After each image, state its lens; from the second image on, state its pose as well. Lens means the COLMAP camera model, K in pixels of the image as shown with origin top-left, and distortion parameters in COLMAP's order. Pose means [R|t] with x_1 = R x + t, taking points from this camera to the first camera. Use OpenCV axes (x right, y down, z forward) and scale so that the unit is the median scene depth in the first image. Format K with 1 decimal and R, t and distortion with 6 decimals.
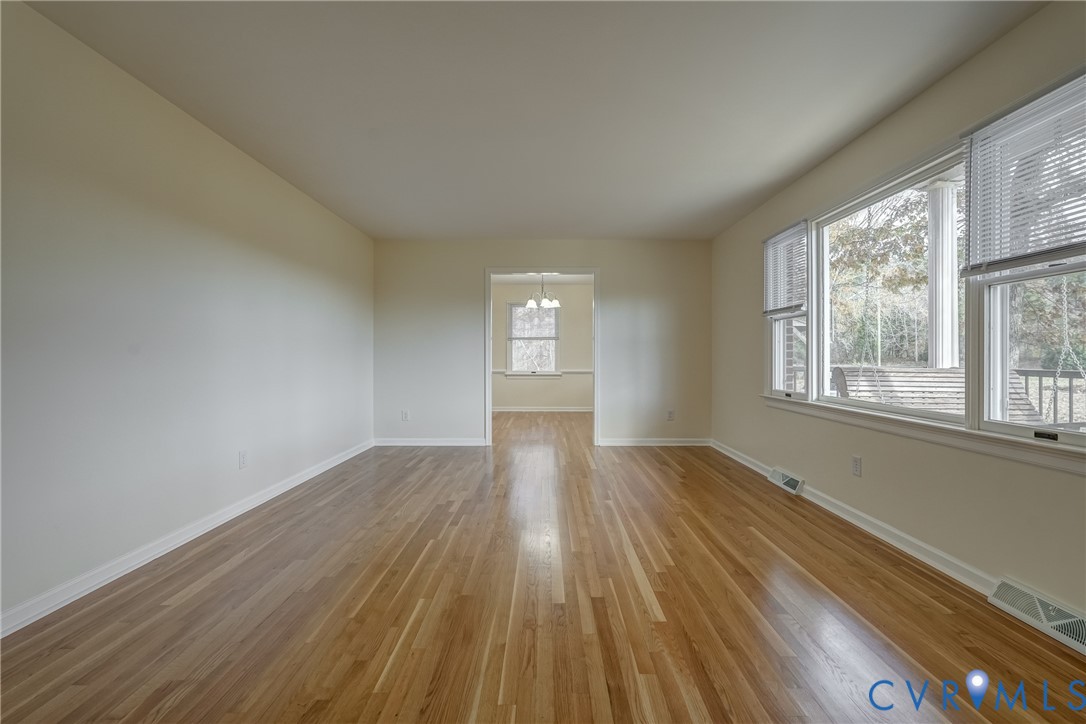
lens RADIAL K [[477.6, 0, 542.9], [0, 477.6, 357.4], [0, 0, 1]] dist [-0.017344, 0.008974]
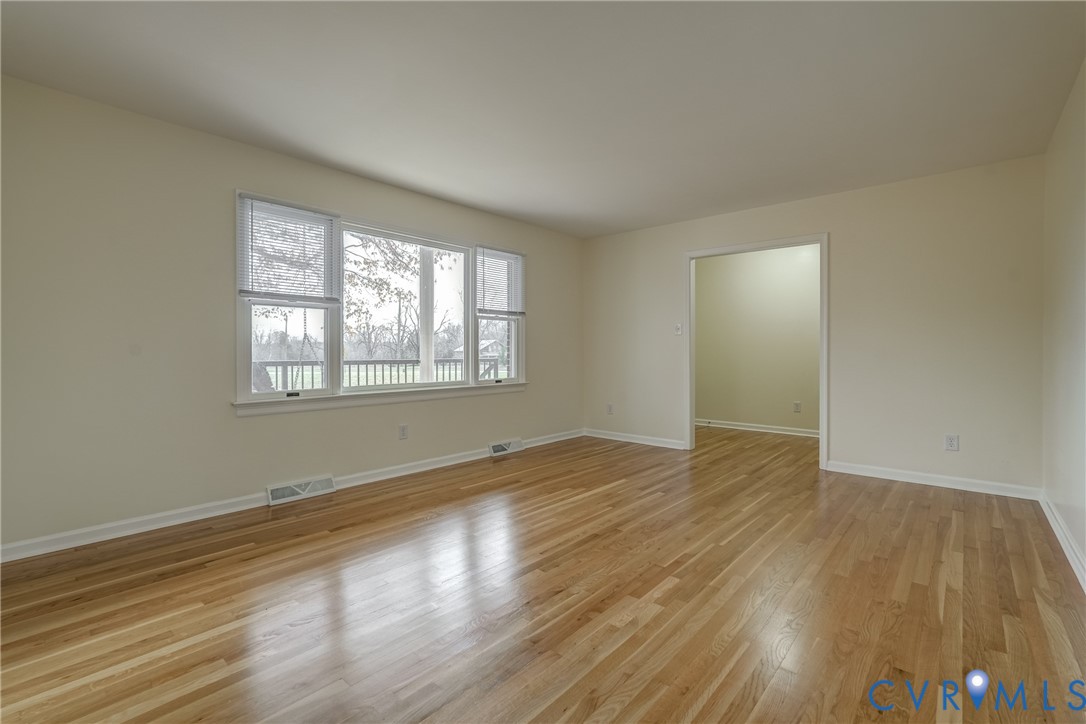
lens RADIAL K [[477.6, 0, 542.9], [0, 477.6, 357.4], [0, 0, 1]] dist [-0.017344, 0.008974]
pose [[-0.747911, -0.007928, 0.663752, -0.486235], [0.001424, 0.999907, 0.013548, -0.001153], [-0.663798, 0.011078, -0.747830, 1.593207]]
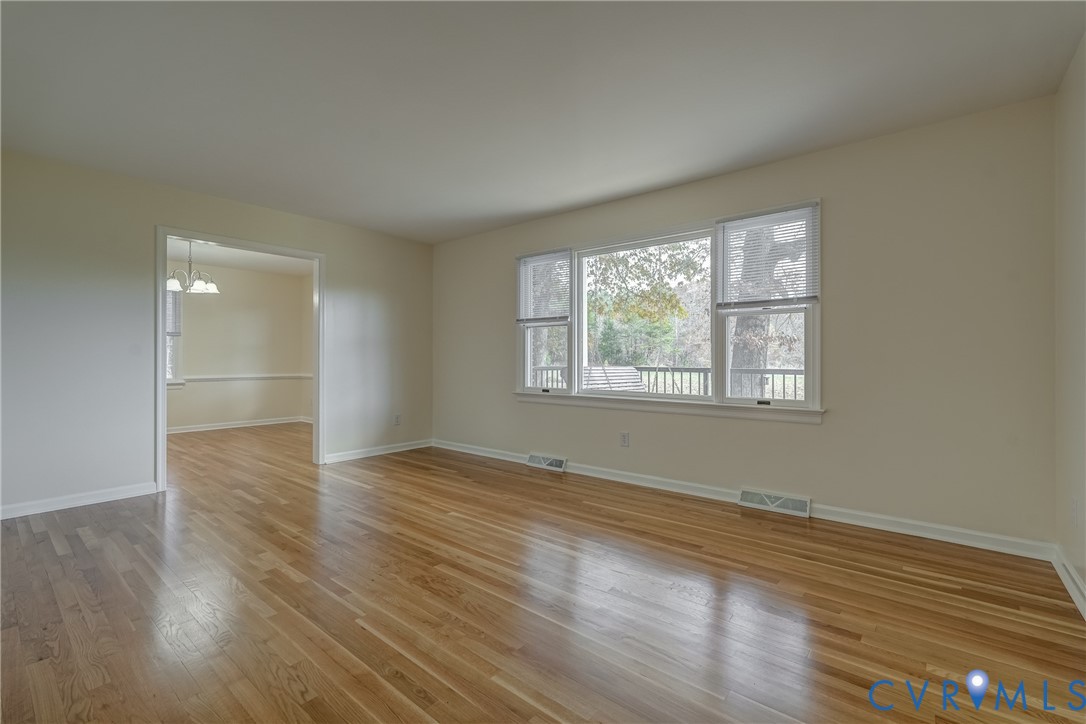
lens RADIAL K [[477.6, 0, 542.9], [0, 477.6, 357.4], [0, 0, 1]] dist [-0.017344, 0.008974]
pose [[0.636113, 0.002724, 0.771591, -0.493237], [0.001065, 0.999990, -0.004409, 0.000260], [-0.771595, 0.003626, 0.636104, 0.283535]]
